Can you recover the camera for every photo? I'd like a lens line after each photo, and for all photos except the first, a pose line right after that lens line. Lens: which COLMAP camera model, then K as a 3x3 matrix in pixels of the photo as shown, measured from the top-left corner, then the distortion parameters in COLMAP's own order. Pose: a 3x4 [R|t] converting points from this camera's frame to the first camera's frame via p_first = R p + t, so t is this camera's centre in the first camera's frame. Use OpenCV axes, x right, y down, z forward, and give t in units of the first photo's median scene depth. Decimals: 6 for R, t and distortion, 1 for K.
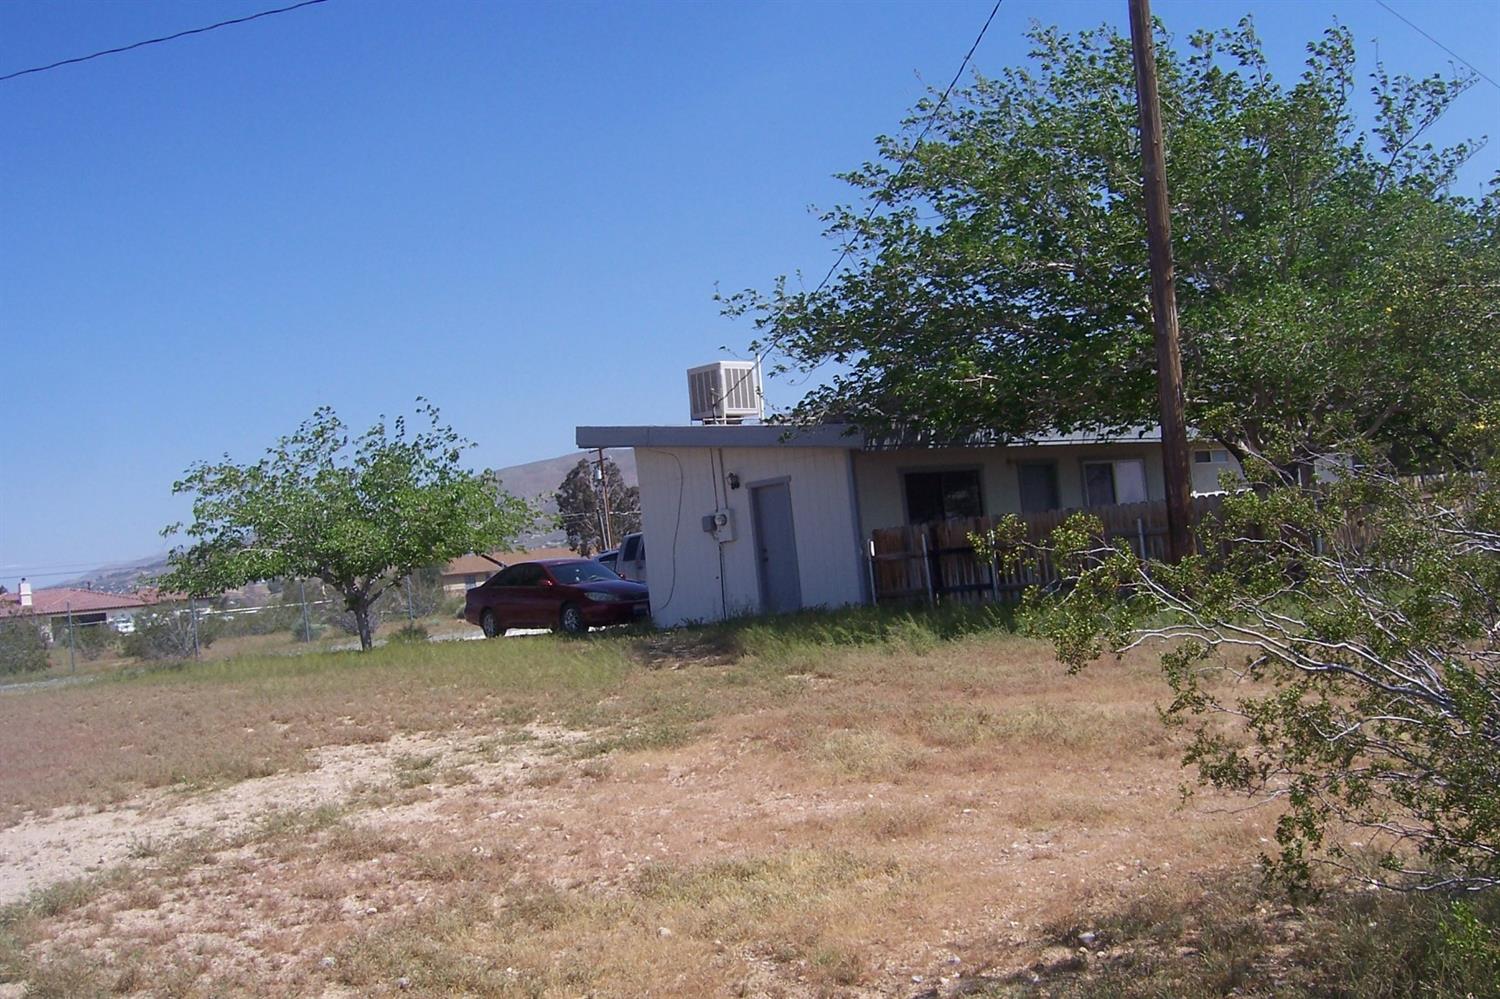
lens RADIAL K [[1632.3, 0, 750.0], [0, 1632.3, 499.5], [0, 0, 1]] dist [-0.139186, 0.020758]
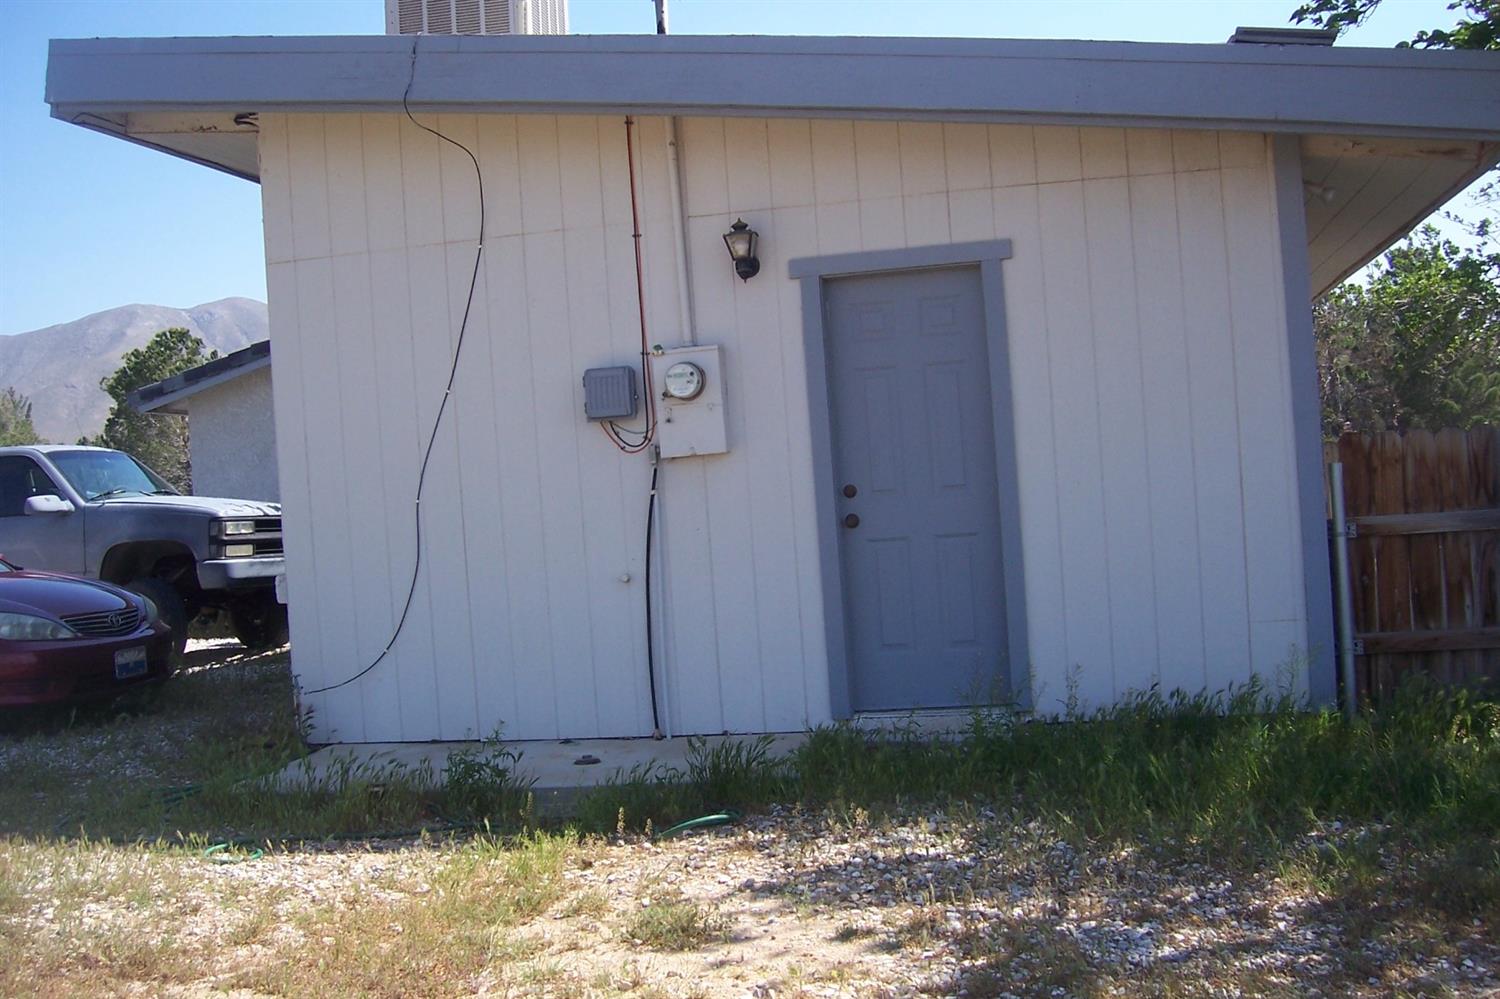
lens RADIAL K [[1632.3, 0, 750.0], [0, 1632.3, 499.5], [0, 0, 1]] dist [-0.139186, 0.020758]
pose [[0.818389, 0.039766, 0.573287, -0.193626], [-0.043910, 0.999014, -0.006613, 0.039087], [-0.572985, -0.019761, 0.819328, 0.845588]]
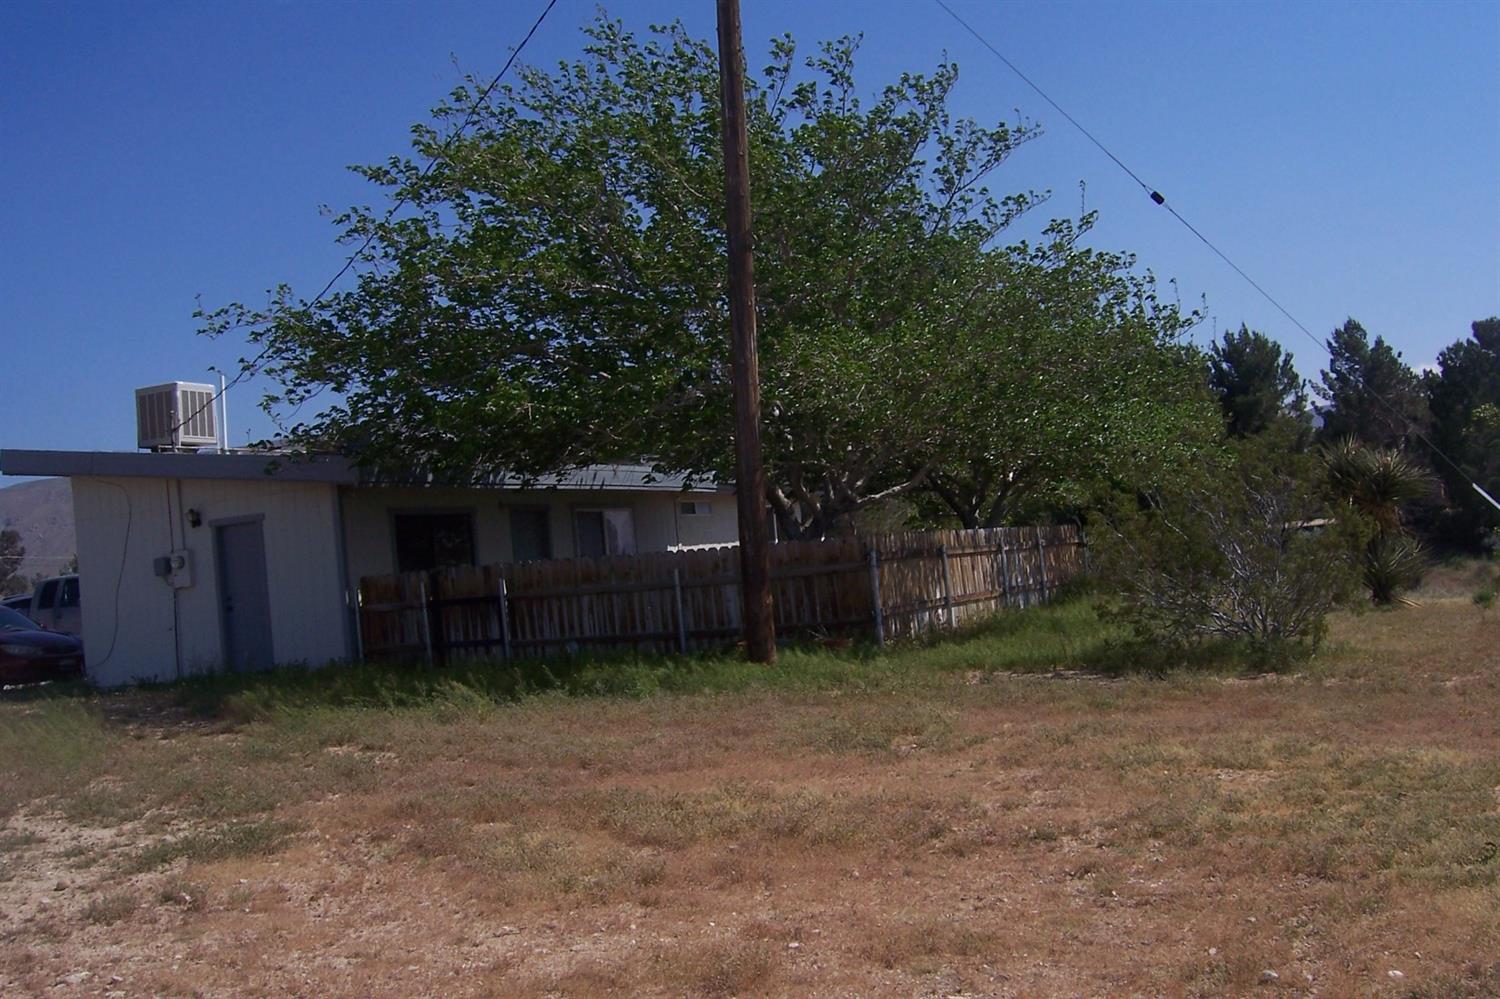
lens RADIAL K [[1632.3, 0, 750.0], [0, 1632.3, 499.5], [0, 0, 1]] dist [-0.139186, 0.020758]
pose [[0.931132, 0.033617, 0.363130, -0.050412], [-0.020793, 0.999016, -0.039167, 0.006904], [-0.364089, 0.028919, 0.930915, 0.107283]]
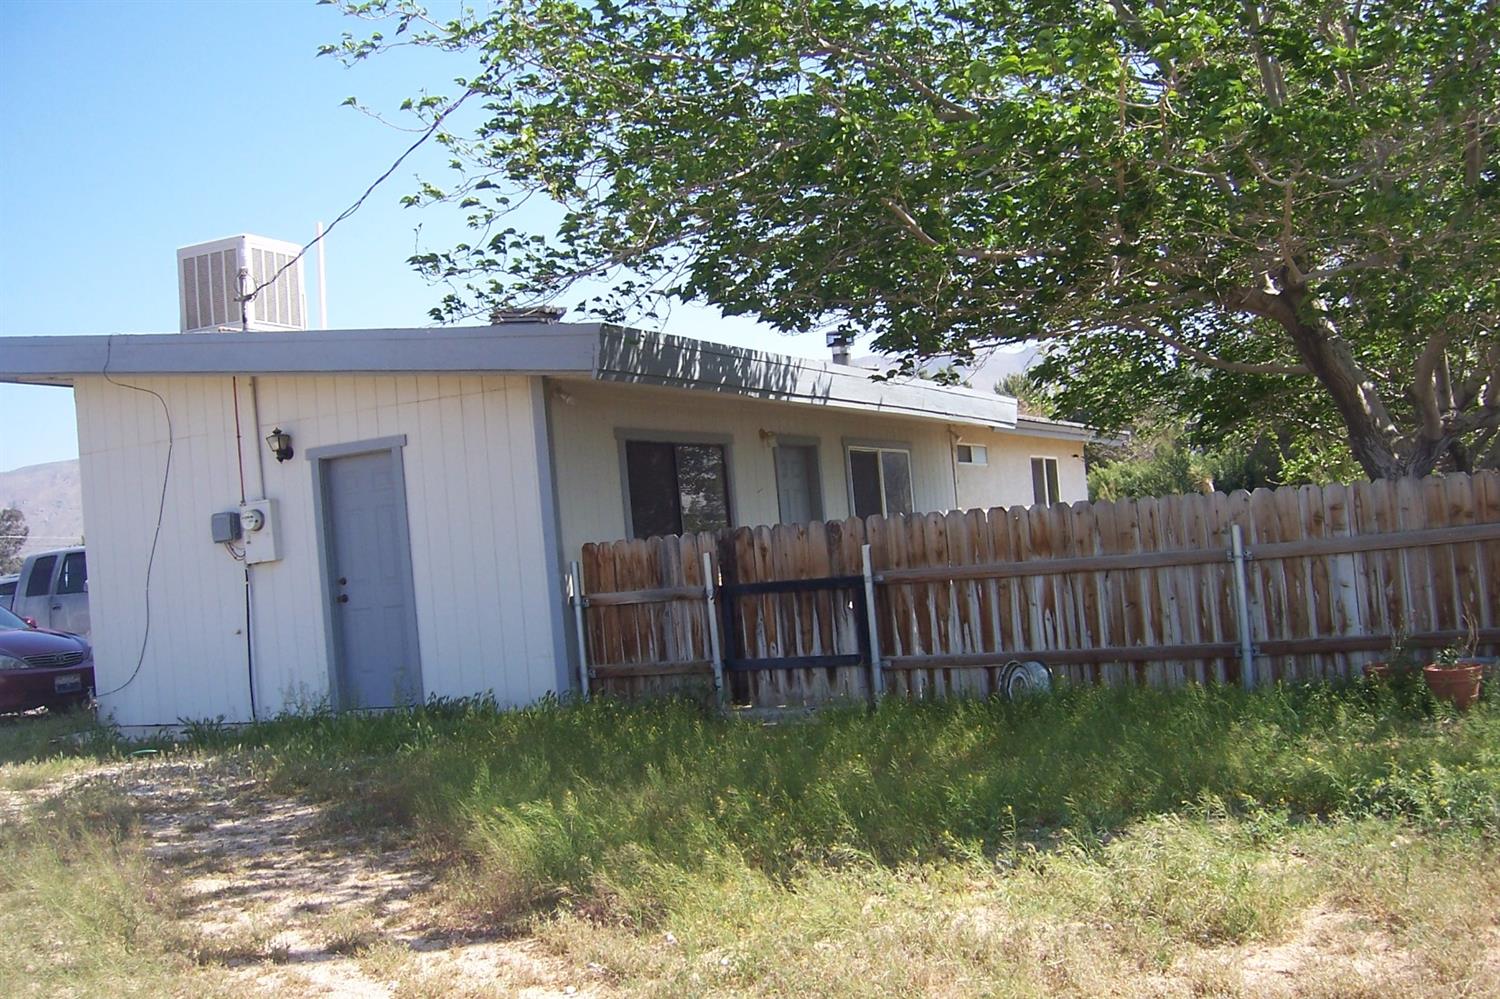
lens RADIAL K [[1632.3, 0, 750.0], [0, 1632.3, 499.5], [0, 0, 1]] dist [-0.139186, 0.020758]
pose [[0.932482, 0.033495, 0.359661, -0.060738], [-0.024406, 0.999258, -0.029782, 0.019336], [-0.360392, 0.018993, 0.932608, 0.527772]]
